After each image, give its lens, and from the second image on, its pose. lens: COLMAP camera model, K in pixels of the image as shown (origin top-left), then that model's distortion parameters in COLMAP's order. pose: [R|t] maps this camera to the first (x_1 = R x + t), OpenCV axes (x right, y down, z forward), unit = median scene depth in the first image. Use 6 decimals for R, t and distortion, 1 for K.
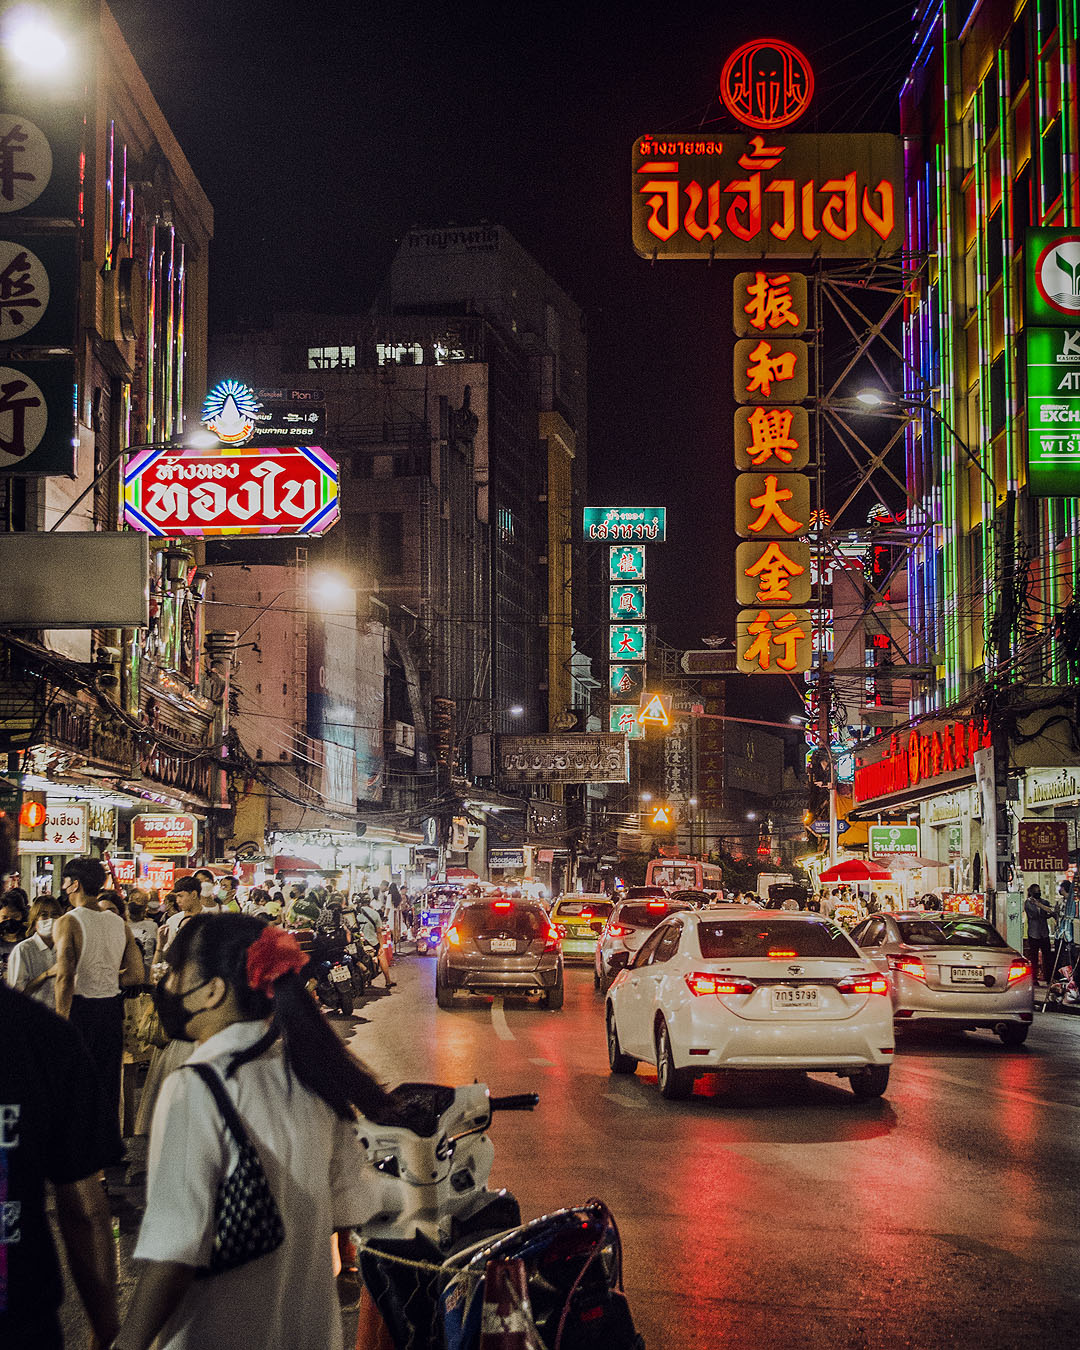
lens RADIAL K [[2833.5, 0, 539.0], [0, 2833.5, 674.8], [0, 0, 1]] dist [-0.060910, 0.000000]
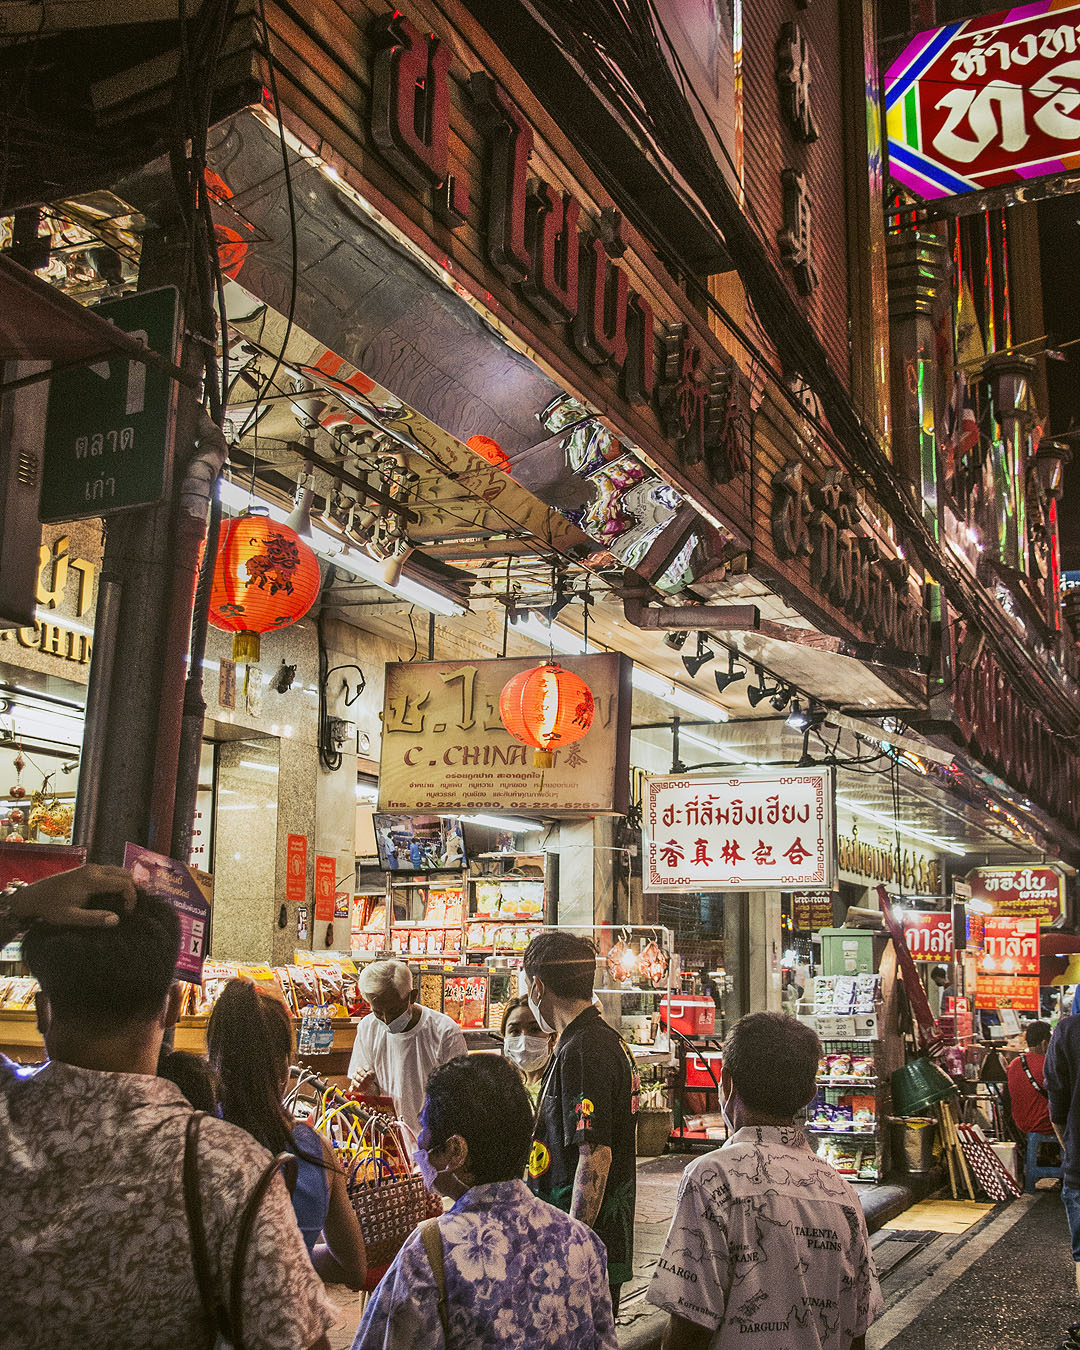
lens RADIAL K [[1461.8, 0, 541.4], [0, 1461.8, 679.8], [0, 0, 1]] dist [-0.039664, 0.000000]
pose [[0.903745, -0.069051, -0.422466, -0.102245], [0.014718, 0.991333, -0.130545, 0.059214], [0.427818, 0.111761, 0.896928, 0.767245]]
